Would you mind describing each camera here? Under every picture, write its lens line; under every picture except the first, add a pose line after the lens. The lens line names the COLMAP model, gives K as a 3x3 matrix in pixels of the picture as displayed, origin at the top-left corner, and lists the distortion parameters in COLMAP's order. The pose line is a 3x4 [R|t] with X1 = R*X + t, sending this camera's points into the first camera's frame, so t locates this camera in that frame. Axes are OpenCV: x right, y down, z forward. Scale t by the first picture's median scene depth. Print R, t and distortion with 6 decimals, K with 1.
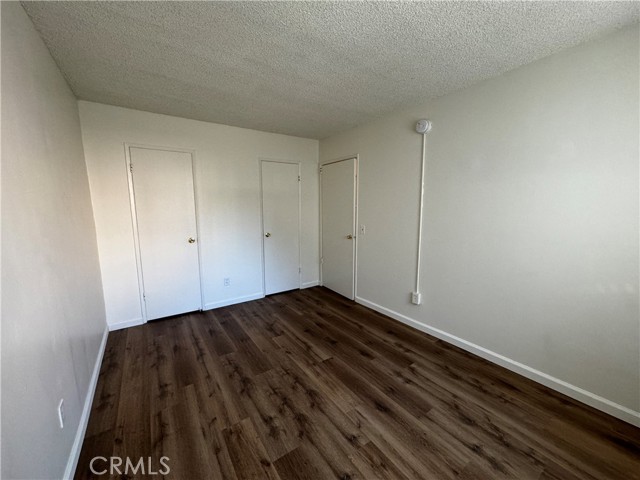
lens RADIAL K [[255.3, 0, 320.8], [0, 255.3, 240.3], [0, 0, 1]] dist [-0.002451, 0.000254]
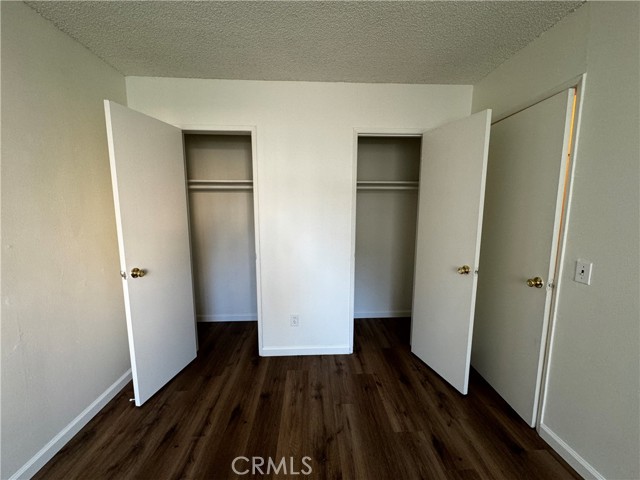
lens RADIAL K [[255.3, 0, 320.7], [0, 255.3, 239.9], [0, 0, 1]] dist [-0.002451, 0.000254]
pose [[0.846026, 0.073416, -0.528063, 0.045541], [-0.078906, 0.996808, 0.012168, -0.099359], [0.527271, 0.031373, 0.849118, 0.725913]]
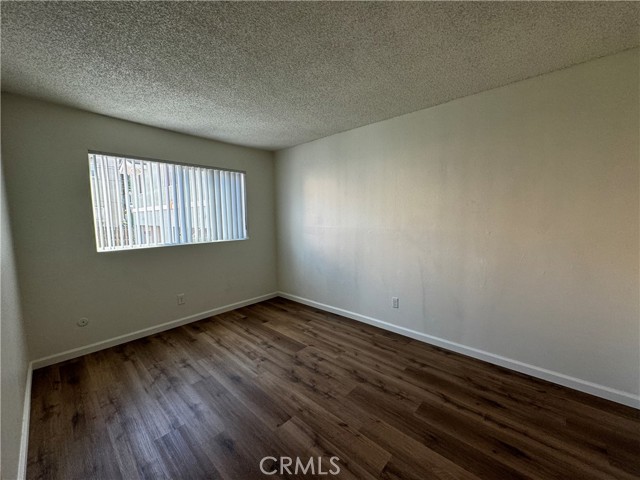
lens RADIAL K [[255.3, 0, 320.1], [0, 255.3, 240.3], [0, 0, 1]] dist [-0.002451, 0.000254]
pose [[-0.975386, 0.040842, -0.216690, 0.066287], [-0.010058, 0.973434, 0.228748, -0.219592], [0.220275, 0.225297, -0.949063, 1.655625]]
